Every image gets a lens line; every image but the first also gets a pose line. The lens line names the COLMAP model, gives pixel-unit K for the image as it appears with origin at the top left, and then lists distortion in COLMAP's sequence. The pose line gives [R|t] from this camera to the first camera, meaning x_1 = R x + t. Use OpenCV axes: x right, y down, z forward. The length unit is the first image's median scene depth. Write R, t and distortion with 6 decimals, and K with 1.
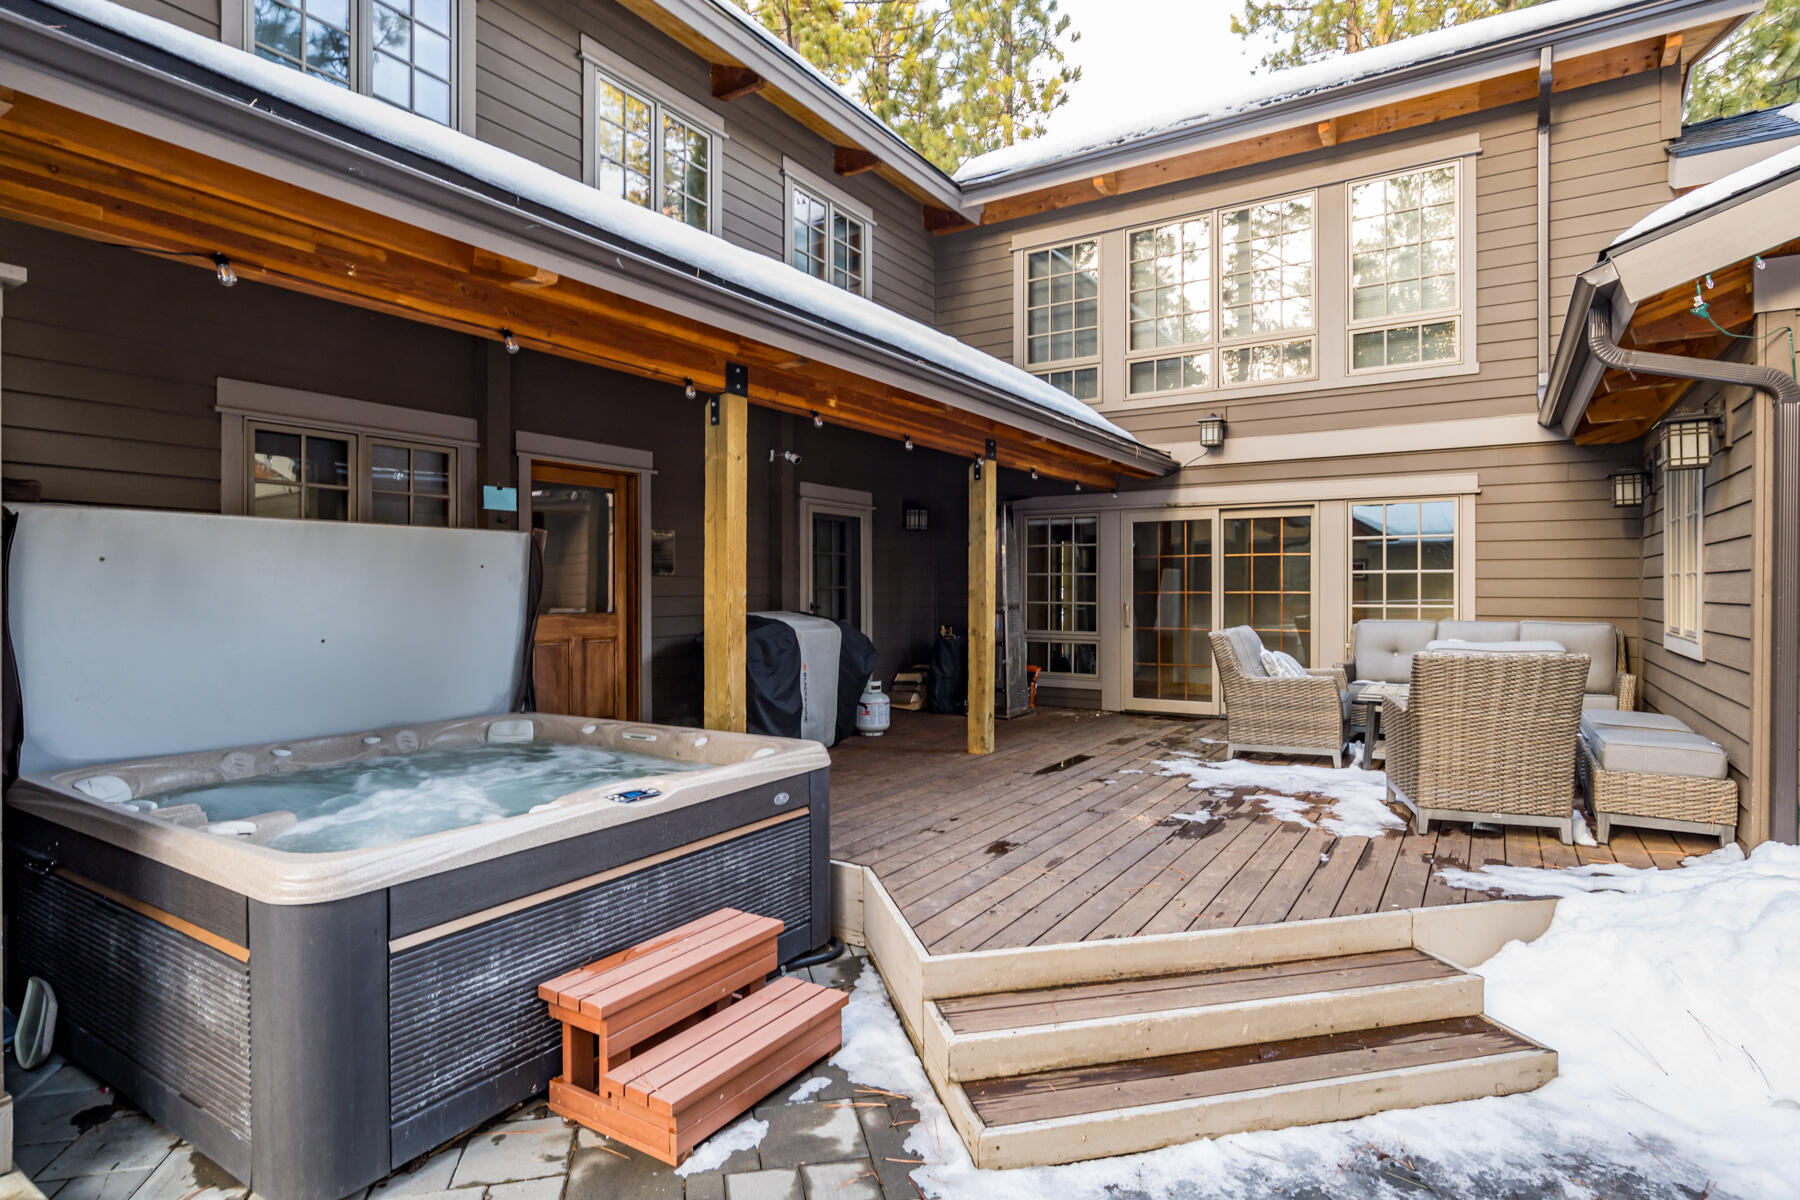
lens RADIAL K [[916.2, 0, 896.7], [0, 916.2, 594.5], [0, 0, 1]] dist [-0.019153, 0.007633]
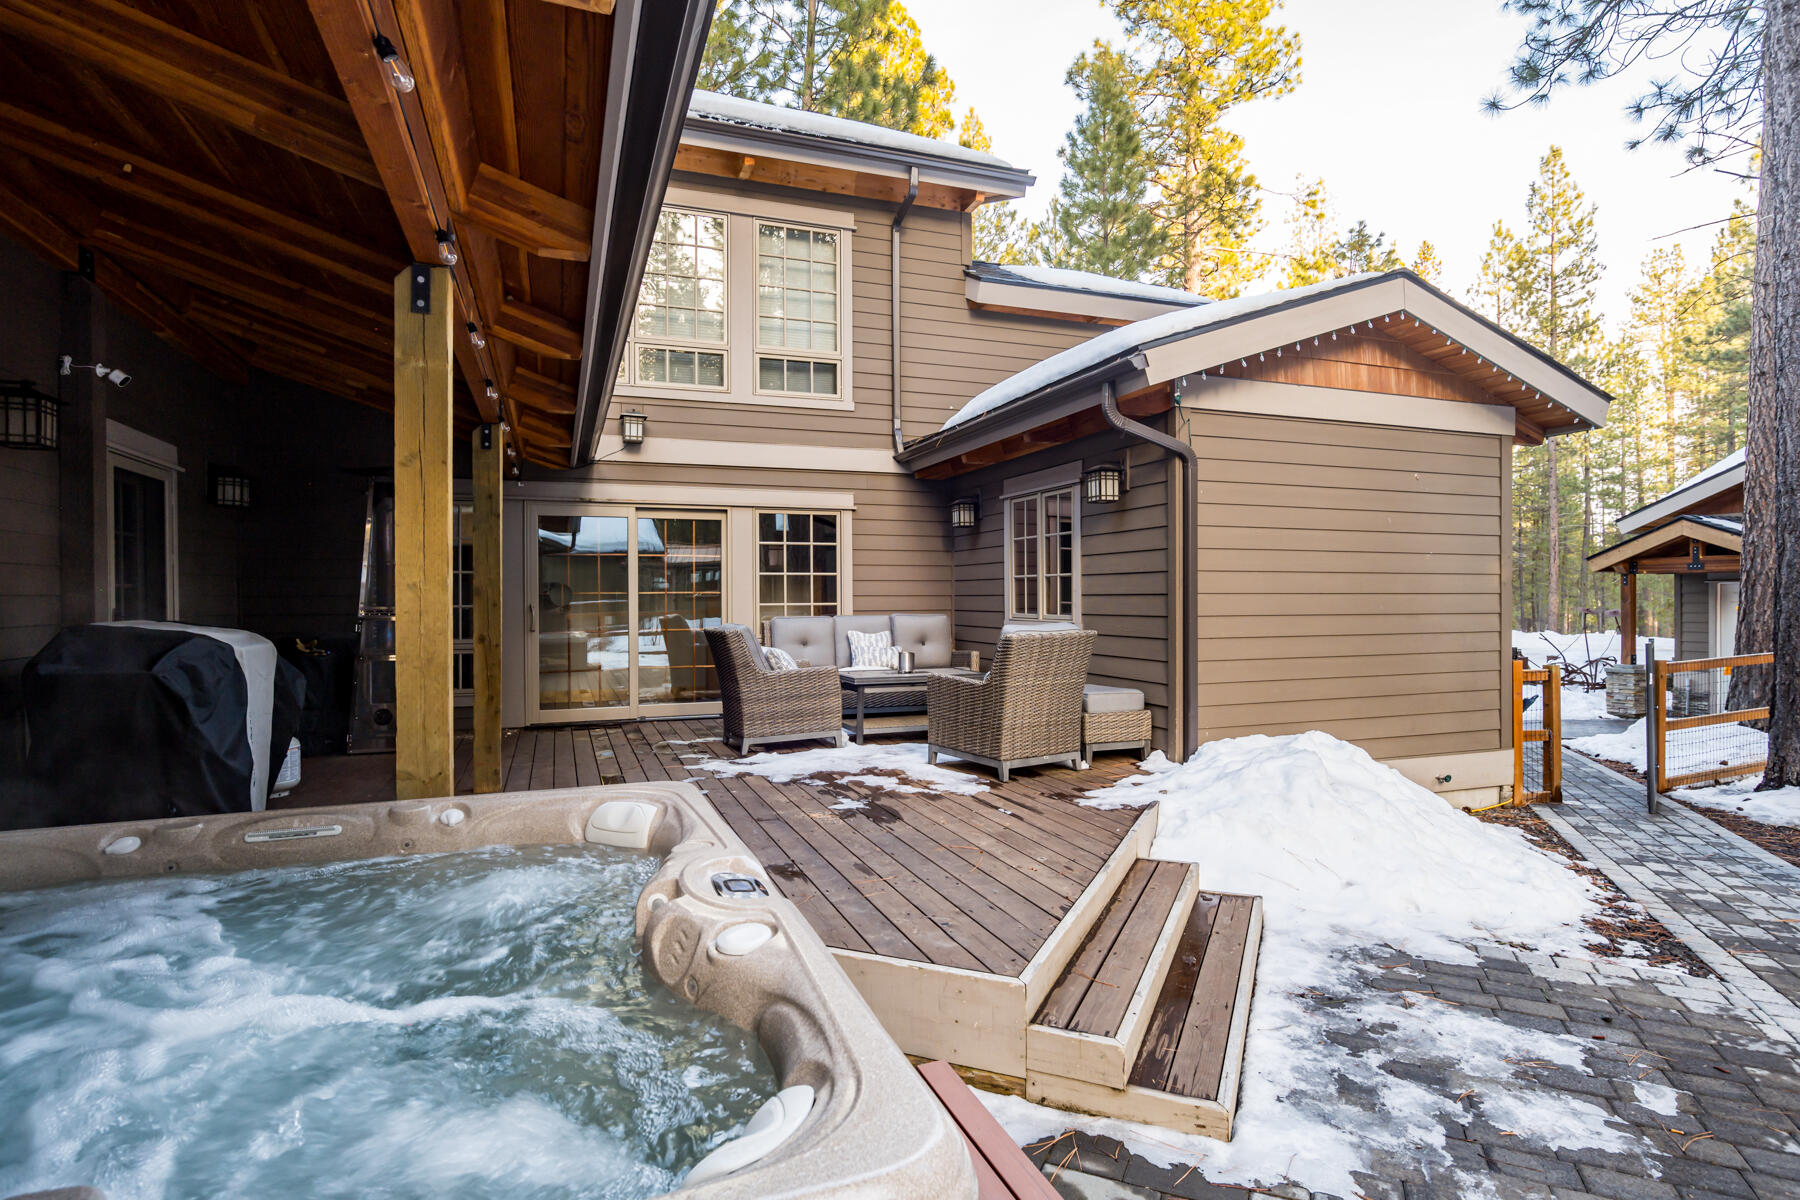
lens RADIAL K [[916.2, 0, 894.0], [0, 916.2, 600.7], [0, 0, 1]] dist [-0.019153, 0.007633]
pose [[0.608495, -0.005997, 0.793535, -0.496009], [0.008688, 0.999962, 0.000895, 0.014444], [-0.793510, 0.006350, 0.608524, 0.360092]]
